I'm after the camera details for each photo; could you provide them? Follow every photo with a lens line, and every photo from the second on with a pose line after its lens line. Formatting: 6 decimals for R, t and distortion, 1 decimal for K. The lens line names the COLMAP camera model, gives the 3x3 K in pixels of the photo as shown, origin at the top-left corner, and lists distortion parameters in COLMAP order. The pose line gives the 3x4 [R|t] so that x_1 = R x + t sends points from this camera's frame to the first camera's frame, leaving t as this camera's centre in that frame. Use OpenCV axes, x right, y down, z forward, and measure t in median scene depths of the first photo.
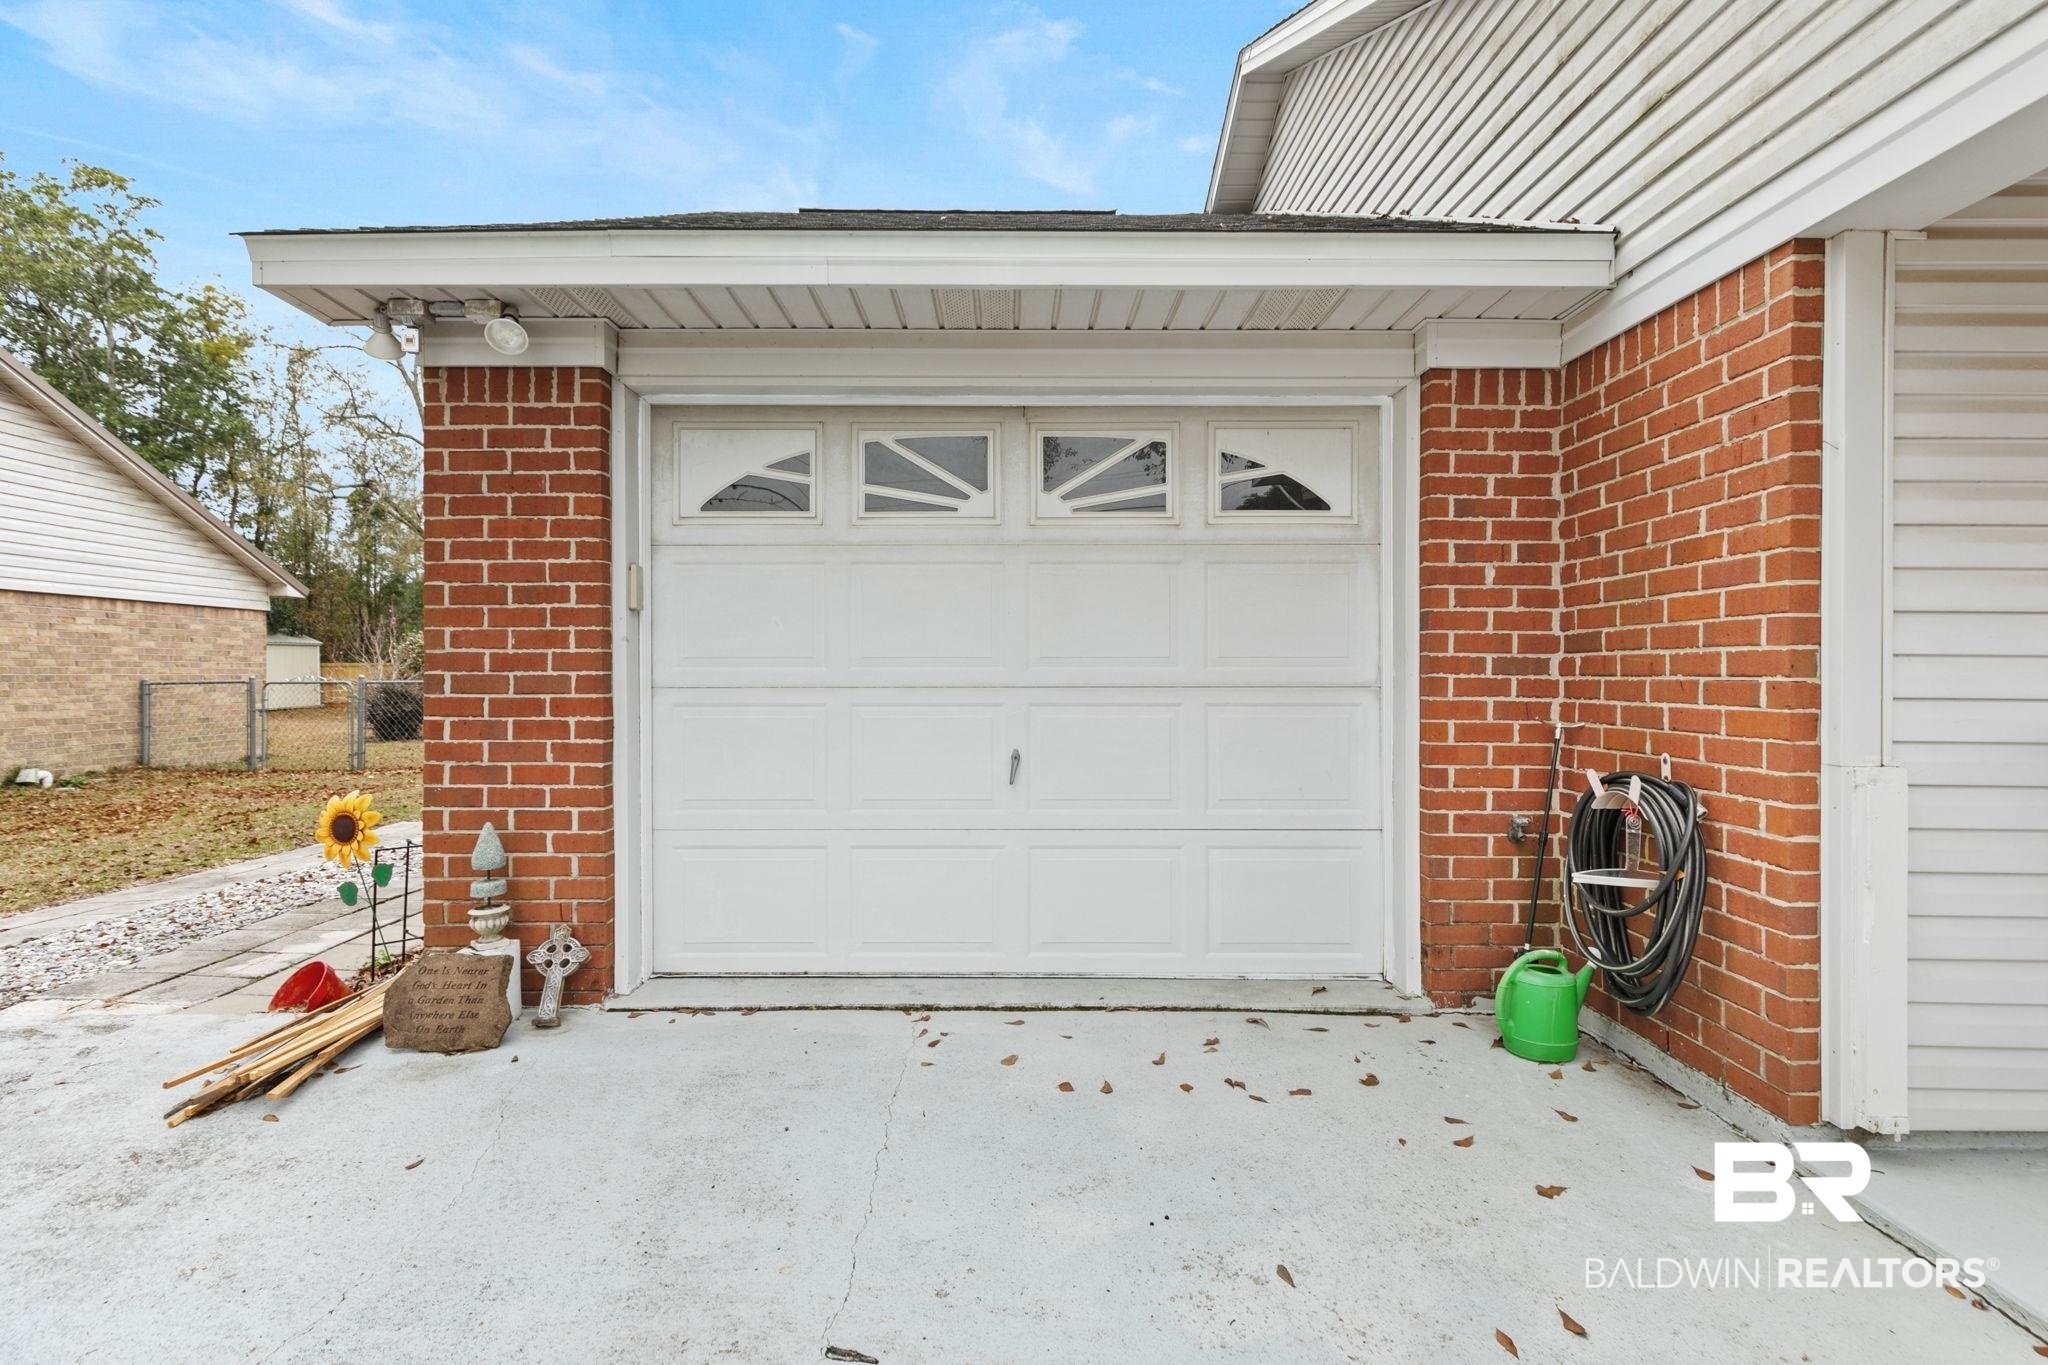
lens RADIAL K [[924.6, 0, 1029.2], [0, 924.6, 670.0], [0, 0, 1]] dist [0.003758, -0.000193]
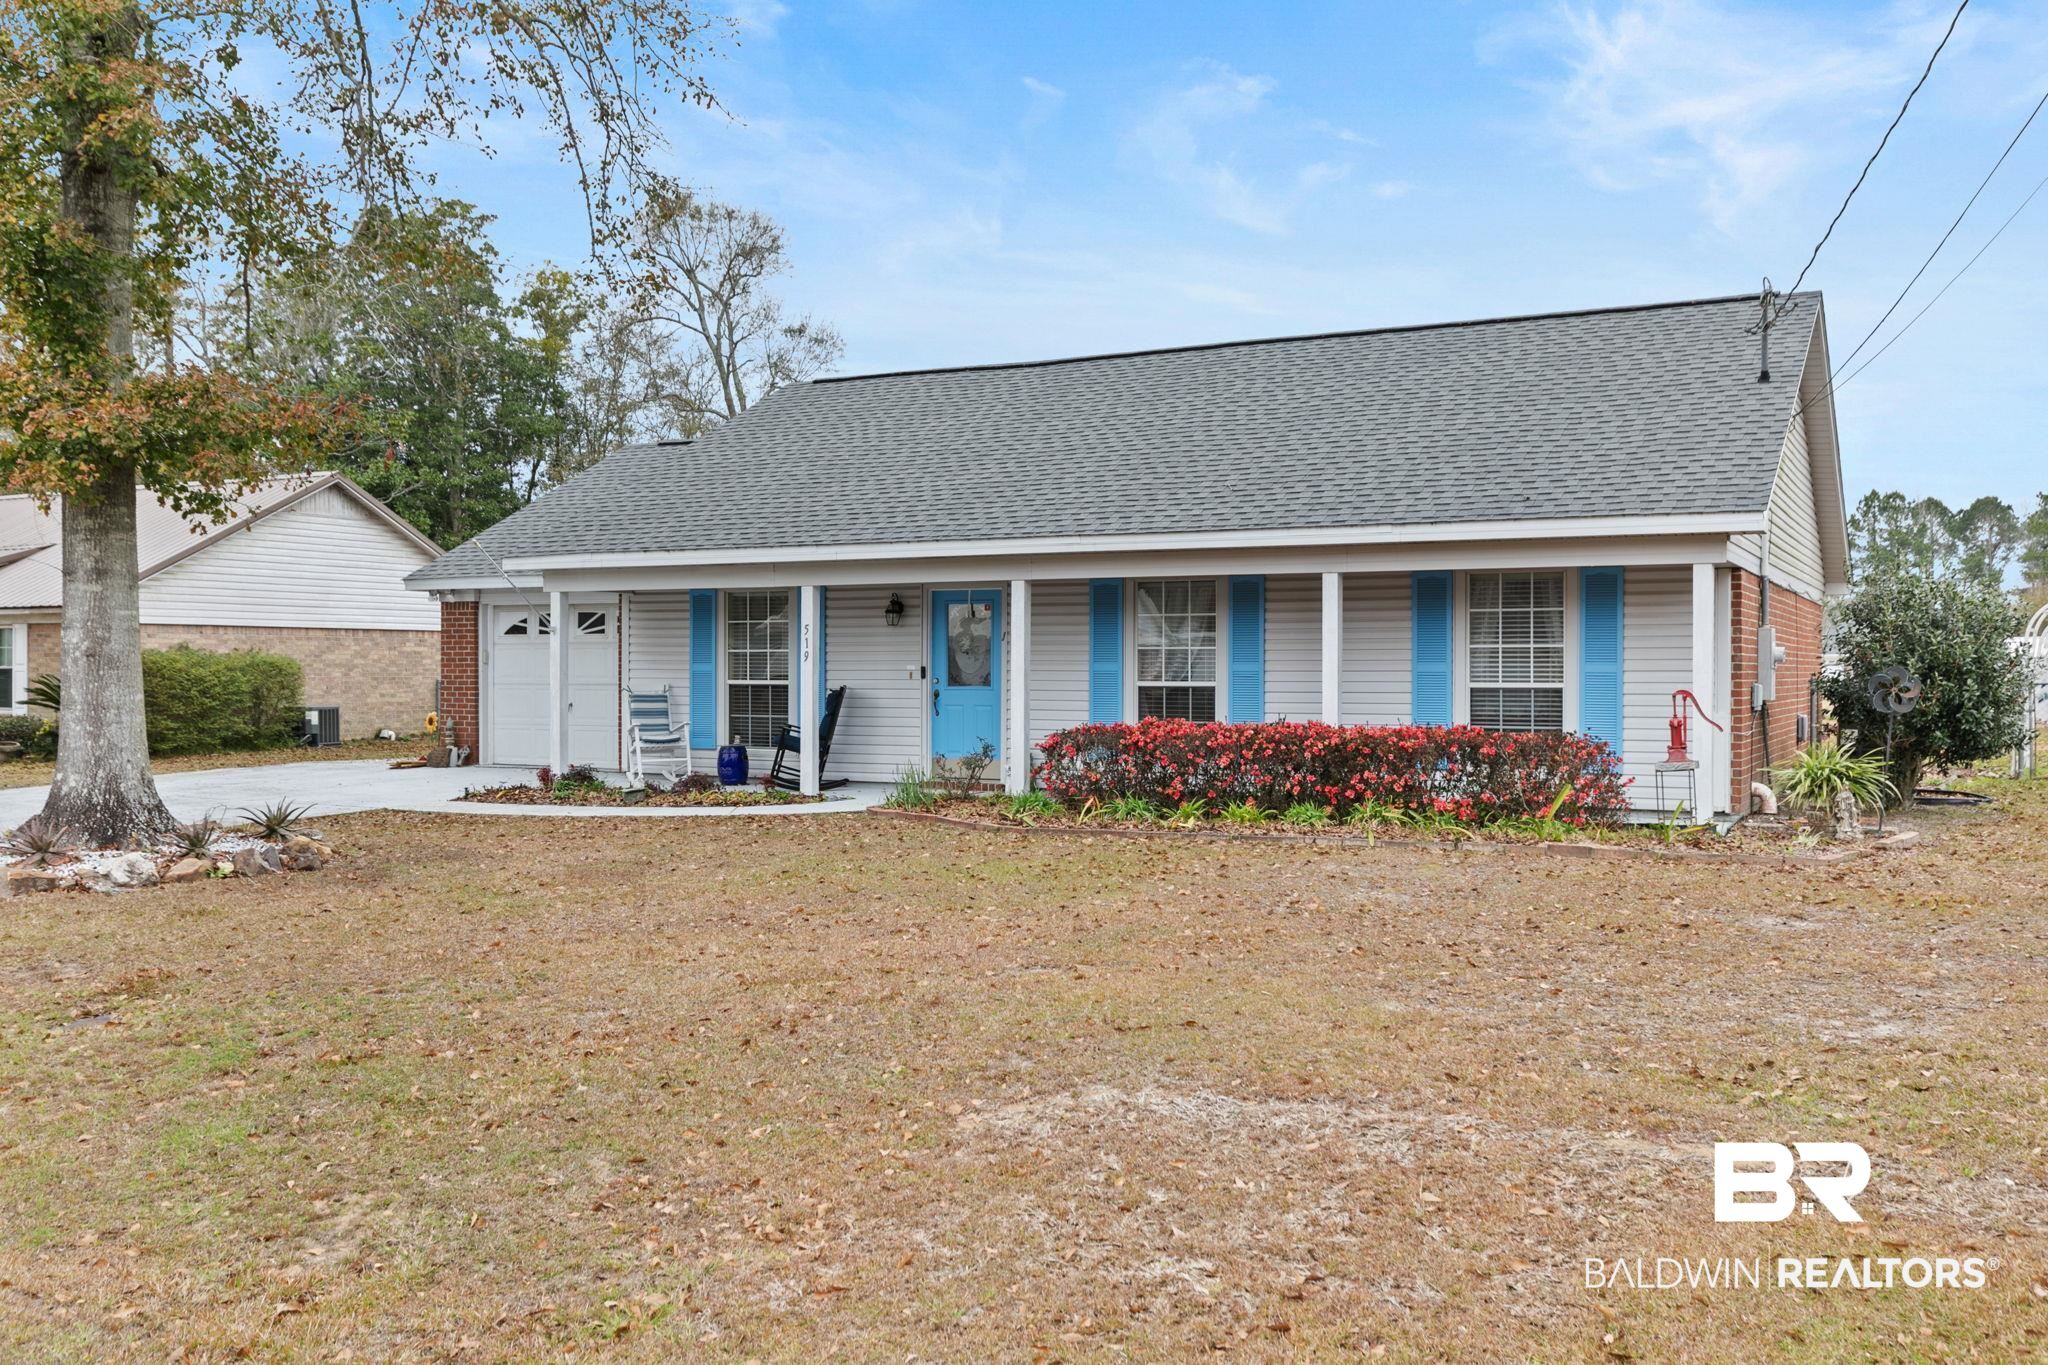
lens RADIAL K [[1662.9, 0, 1023.1], [0, 1662.9, 657.9], [0, 0, 1]] dist [0.034424, 0.000561]
pose [[0.888156, -0.000398, -0.459542, 1.431033], [-0.001684, 0.999990, -0.004121, -0.019038], [0.459539, 0.004434, 0.888147, -1.240213]]
